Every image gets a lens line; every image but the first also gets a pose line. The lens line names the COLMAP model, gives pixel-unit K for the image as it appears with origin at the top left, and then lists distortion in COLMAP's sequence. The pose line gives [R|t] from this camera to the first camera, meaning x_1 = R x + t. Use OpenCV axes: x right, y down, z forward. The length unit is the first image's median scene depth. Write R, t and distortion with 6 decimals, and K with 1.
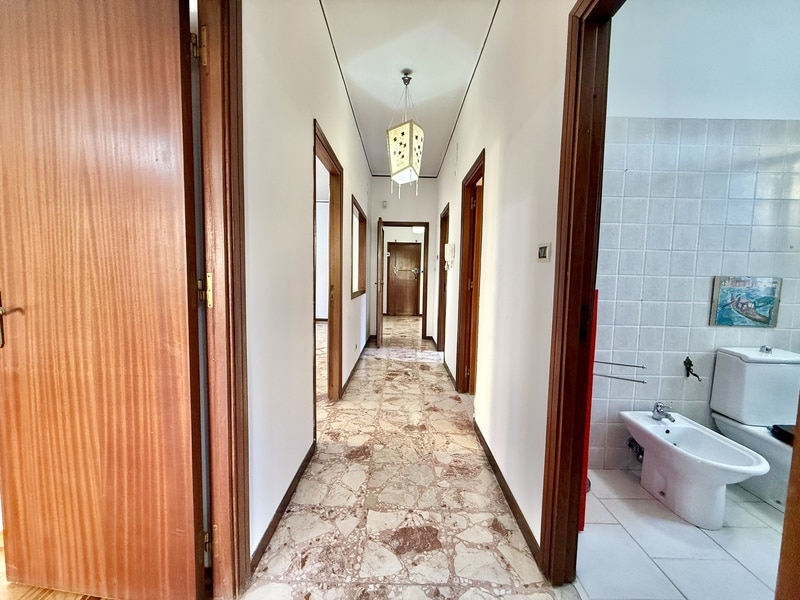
lens RADIAL K [[318.4, 0, 398.7], [0, 318.4, 300.7], [0, 0, 1]] dist [-0.002462, 0.000383]
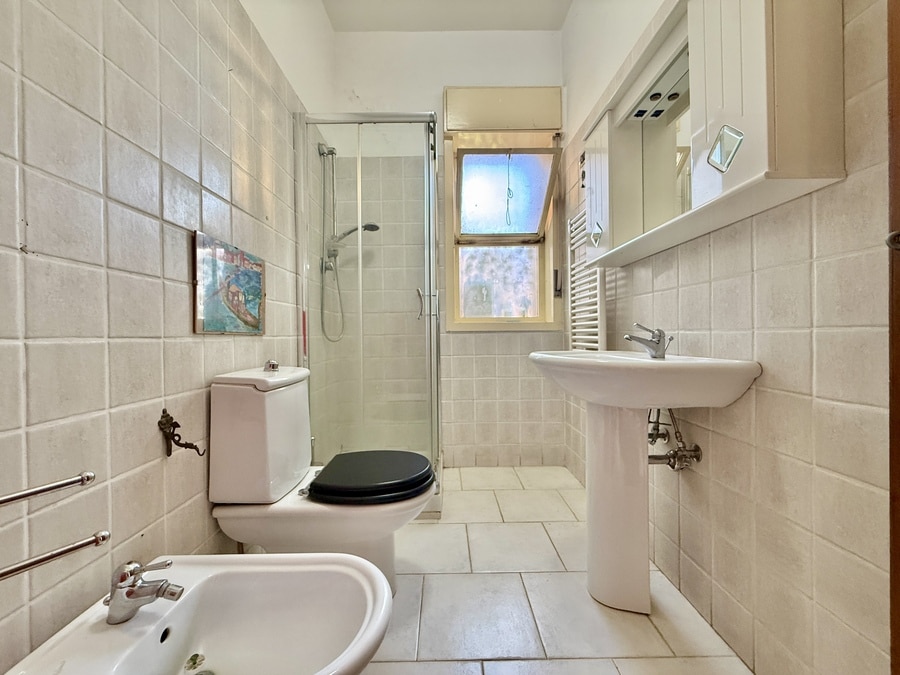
lens RADIAL K [[358.2, 0, 447.7], [0, 358.2, 336.4], [0, 0, 1]] dist [-0.002462, 0.000383]
pose [[-0.020918, -0.019949, 0.999582, 0.435736], [0.084619, 0.996178, 0.021652, 0.103864], [-0.996194, 0.085037, -0.019150, 0.637418]]
